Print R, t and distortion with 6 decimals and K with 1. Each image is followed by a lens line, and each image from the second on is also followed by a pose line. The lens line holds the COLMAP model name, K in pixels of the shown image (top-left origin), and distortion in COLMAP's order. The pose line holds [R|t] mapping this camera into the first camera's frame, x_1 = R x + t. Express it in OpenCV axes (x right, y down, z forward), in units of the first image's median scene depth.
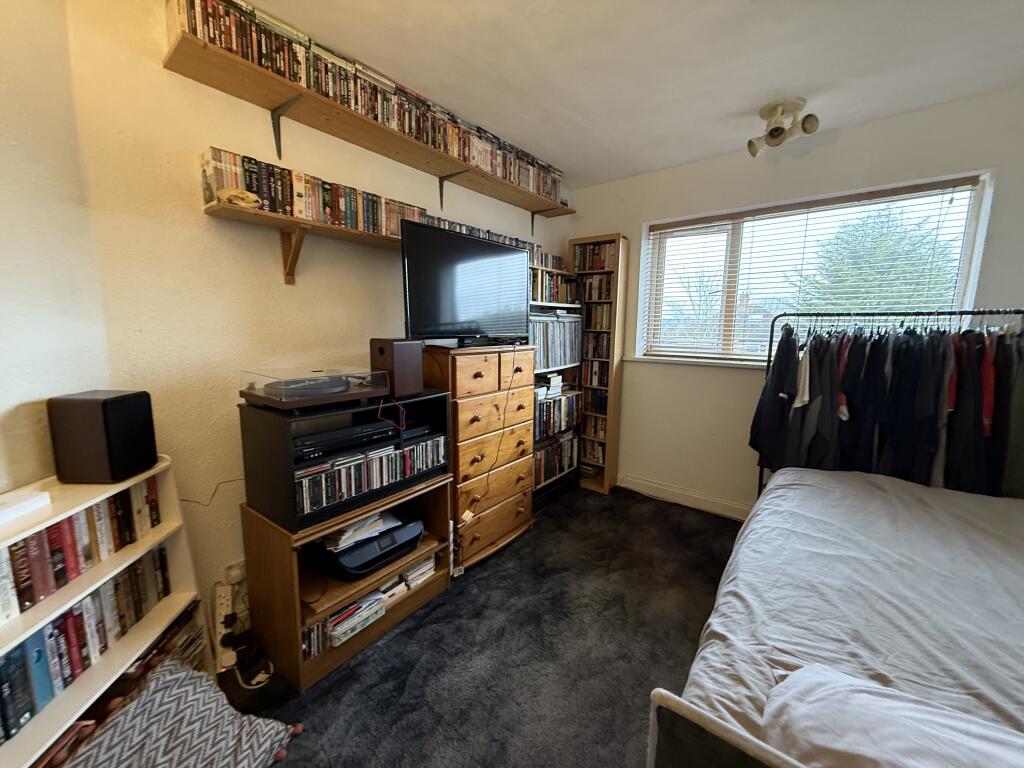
lens RADIAL K [[405.5, 0, 512.0], [0, 405.5, 384.0], [0, 0, 1]] dist [0.000162, 0.000112]
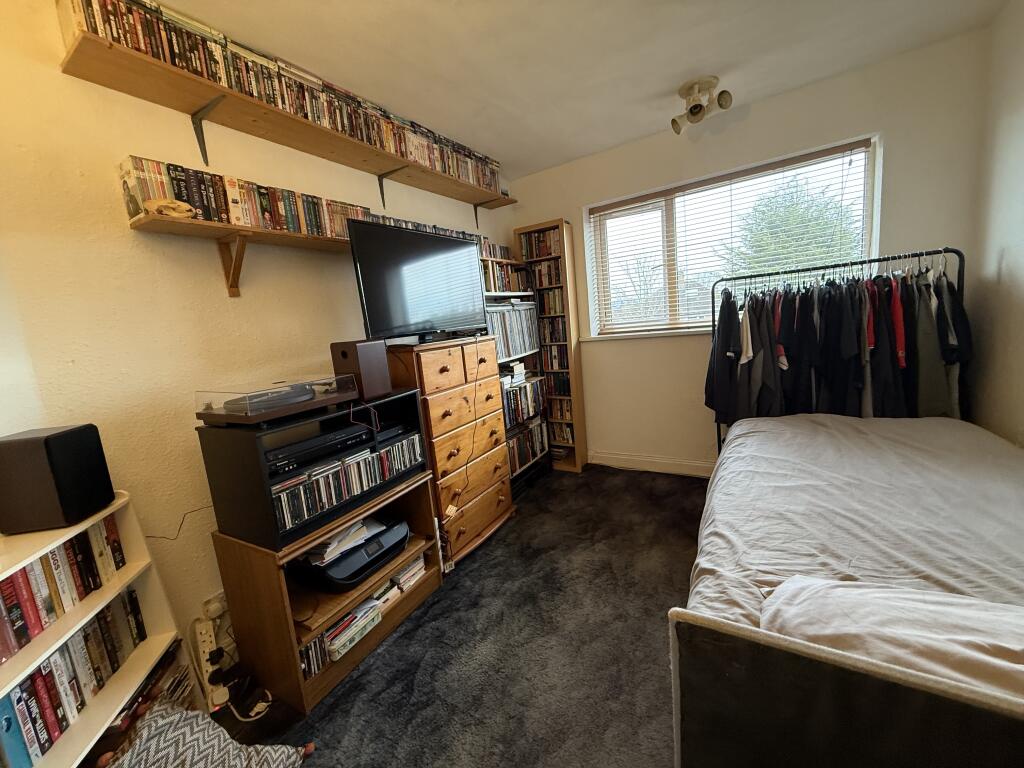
lens RADIAL K [[405.5, 0, 512.0], [0, 405.5, 384.0], [0, 0, 1]] dist [0.000162, 0.000112]
pose [[0.986568, -0.124953, 0.105217, -0.035364], [0.124350, 0.992162, 0.012297, 0.027550], [-0.105929, 0.000952, 0.994373, -0.014180]]
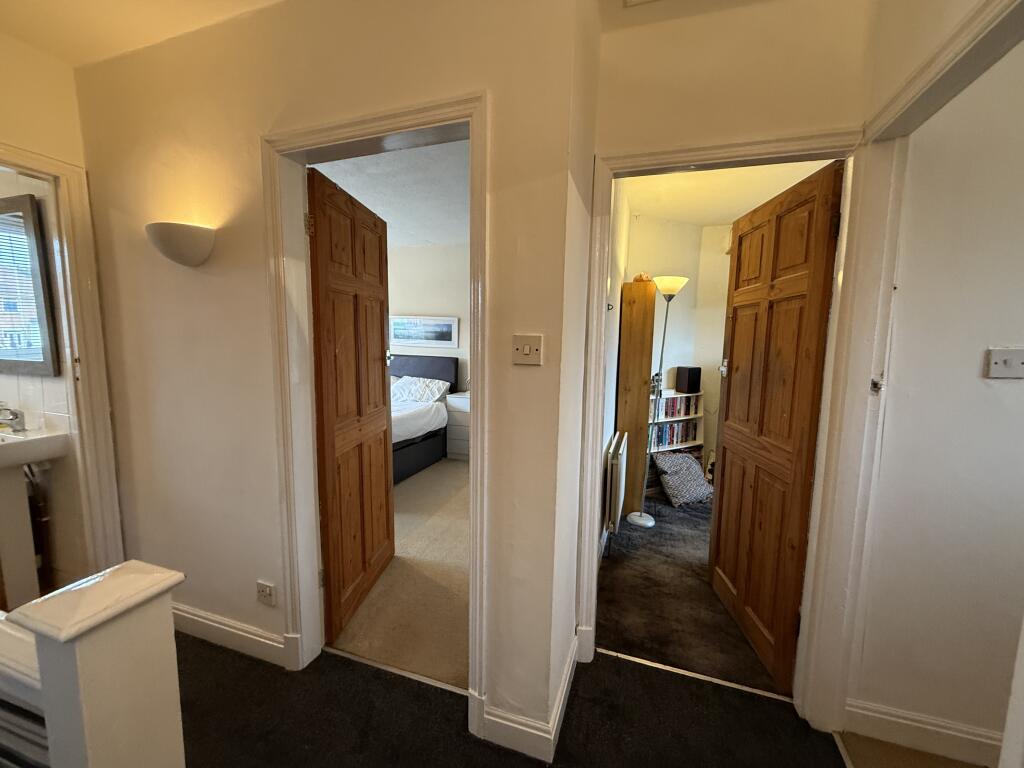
lens RADIAL K [[405.5, 0, 512.0], [0, 405.5, 384.0], [0, 0, 1]] dist [0.000162, 0.000112]
pose [[0.336562, 0.100210, -0.936314, 1.202129], [-0.151130, 0.987180, 0.051329, 0.157023], [0.929454, 0.124230, 0.347392, -1.101597]]
